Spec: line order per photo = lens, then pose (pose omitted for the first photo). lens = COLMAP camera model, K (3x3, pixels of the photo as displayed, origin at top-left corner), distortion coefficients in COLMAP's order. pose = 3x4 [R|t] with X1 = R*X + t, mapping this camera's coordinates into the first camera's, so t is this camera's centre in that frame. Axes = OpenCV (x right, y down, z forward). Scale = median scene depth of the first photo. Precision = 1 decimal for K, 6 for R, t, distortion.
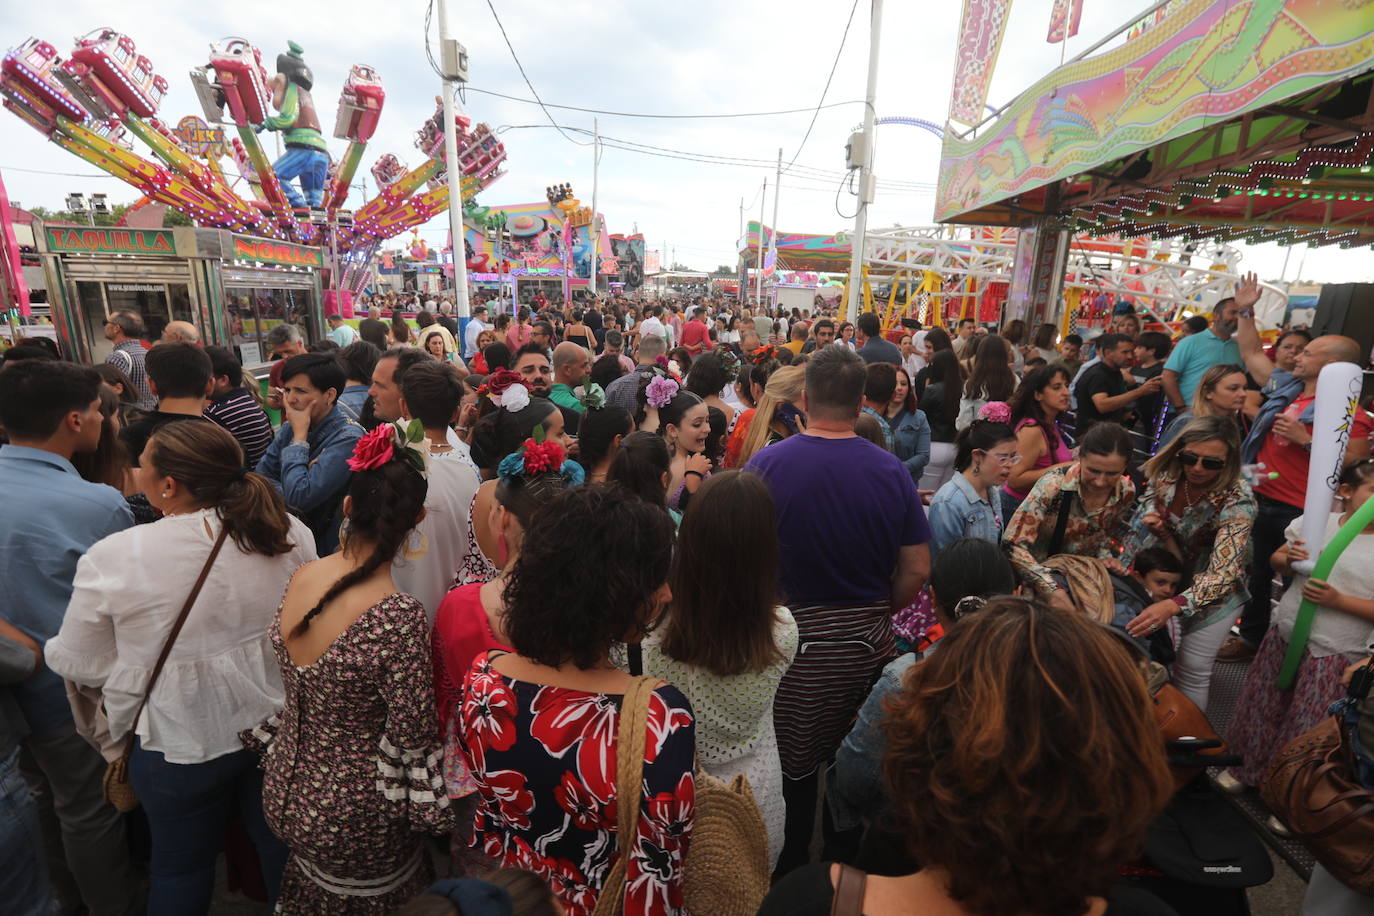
lens RADIAL K [[635.8, 0, 689.5], [0, 635.8, 461.5], [0, 0, 1]] dist [-0.051900, 0.018056]
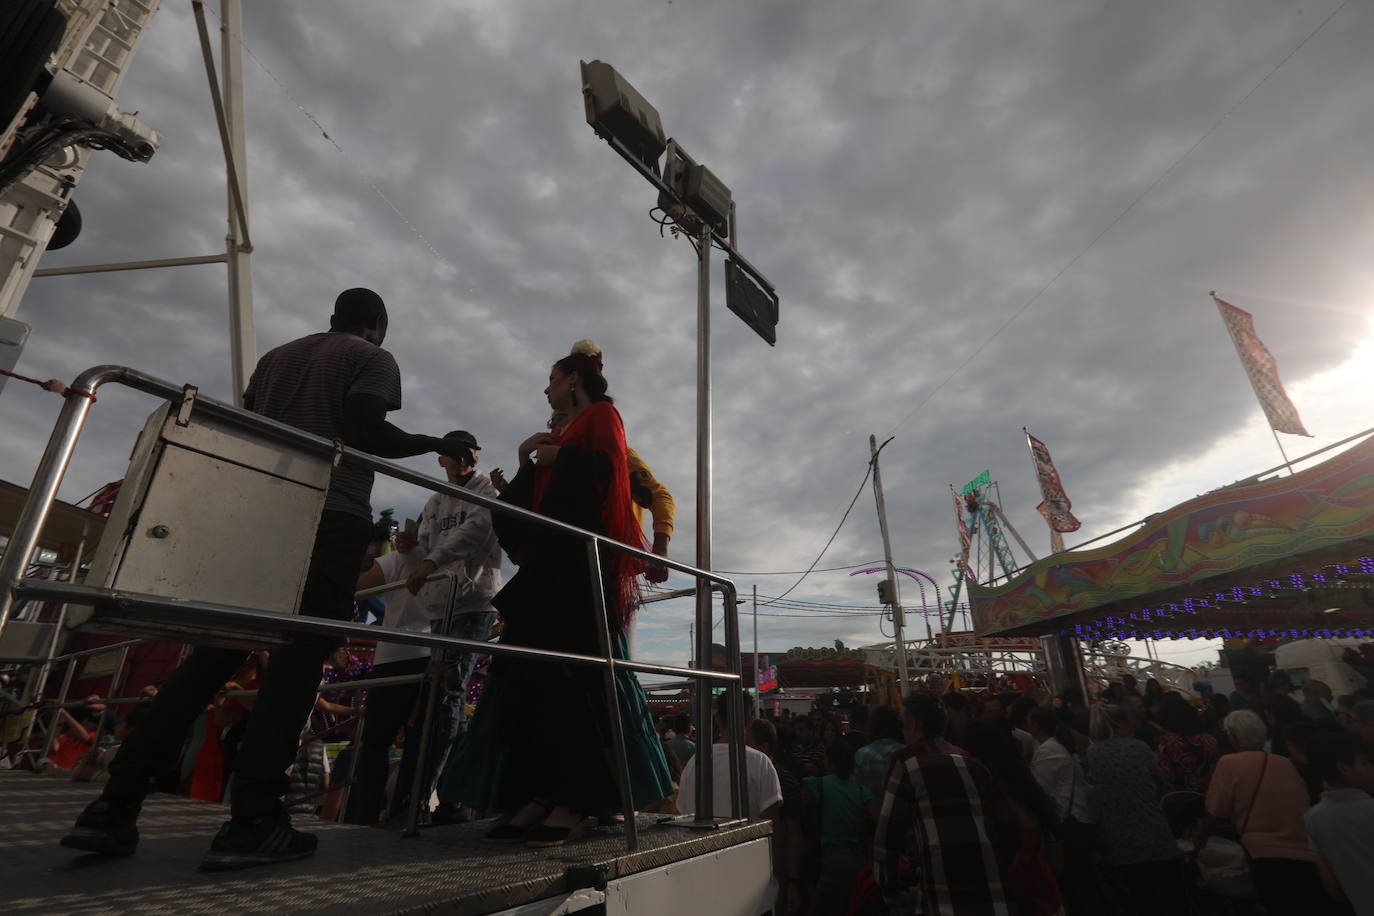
lens RADIAL K [[635.8, 0, 689.5], [0, 635.8, 461.5], [0, 0, 1]] dist [-0.051900, 0.018056]
pose [[0.987837, 0.007369, 0.155317, -0.516339], [0.087514, 0.799302, -0.594523, 0.110963], [-0.128526, 0.600884, 0.788935, -0.336045]]
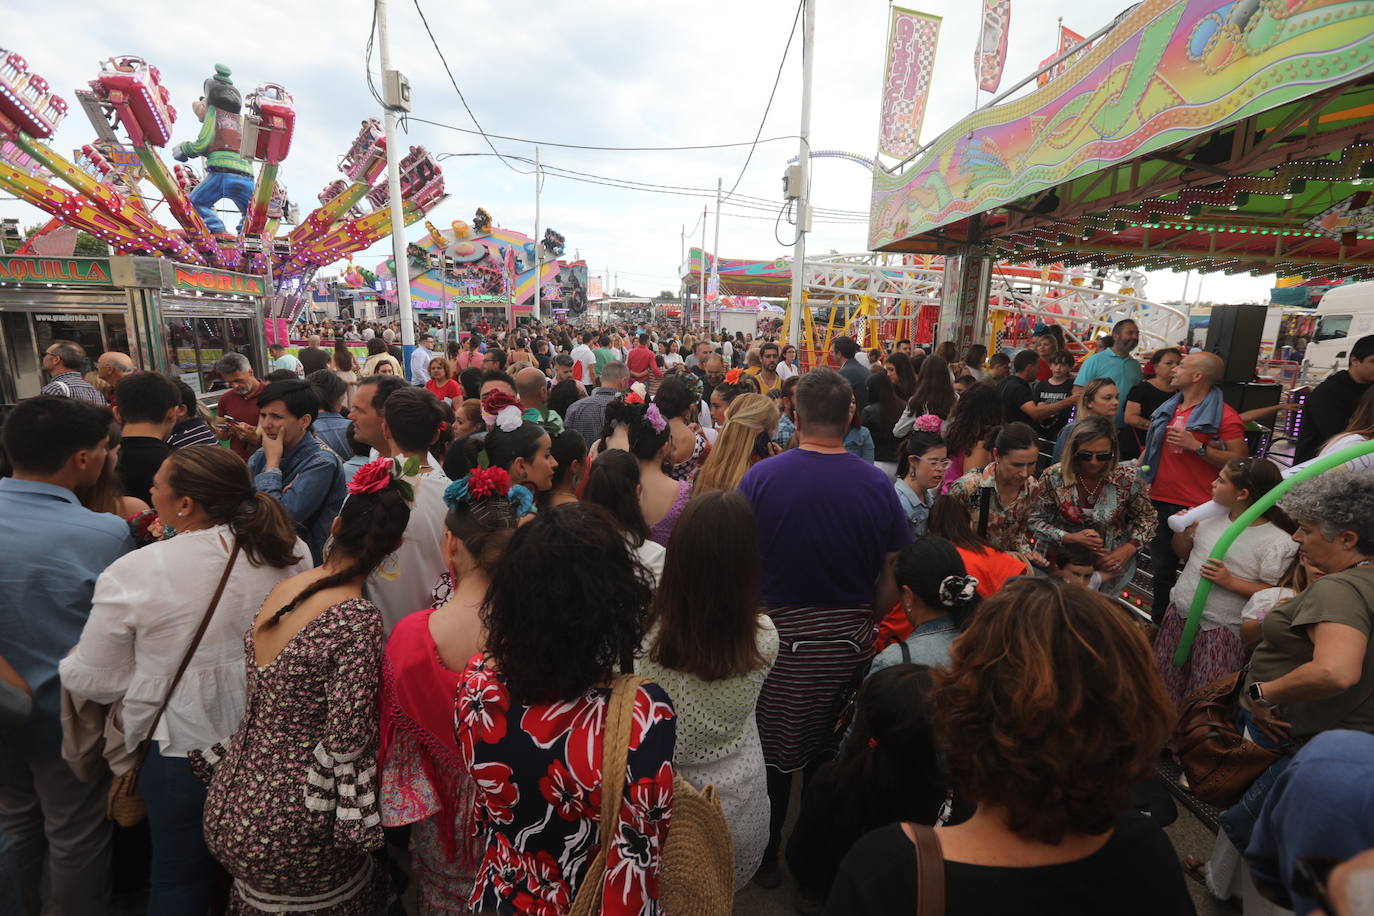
lens RADIAL K [[635.8, 0, 689.5], [0, 635.8, 461.5], [0, 0, 1]] dist [-0.051900, 0.018056]
pose [[0.996231, -0.025733, 0.082841, -0.007416], [0.028814, 0.998928, -0.036220, 0.003817], [-0.081820, 0.038470, 0.995904, -0.019875]]
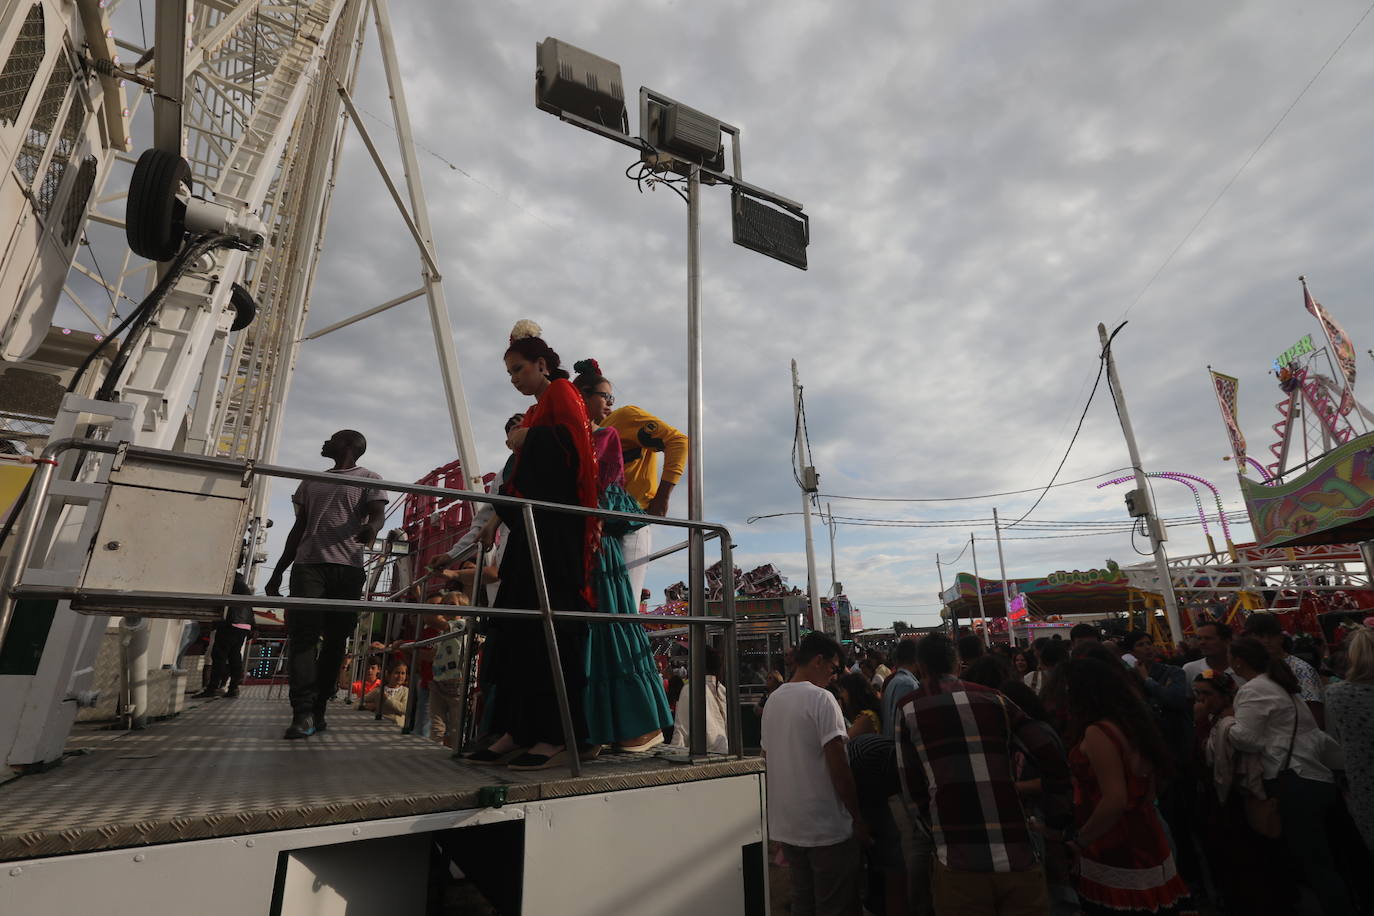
lens RADIAL K [[632.6, 0, 684.8], [0, 632.6, 467.3], [0, 0, 1]] dist [-0.049067, 0.018019]
pose [[0.966043, -0.132147, -0.222030, -0.395081], [-0.004874, 0.849844, -0.527012, 0.113356], [0.258334, 0.510199, 0.820342, -0.333023]]
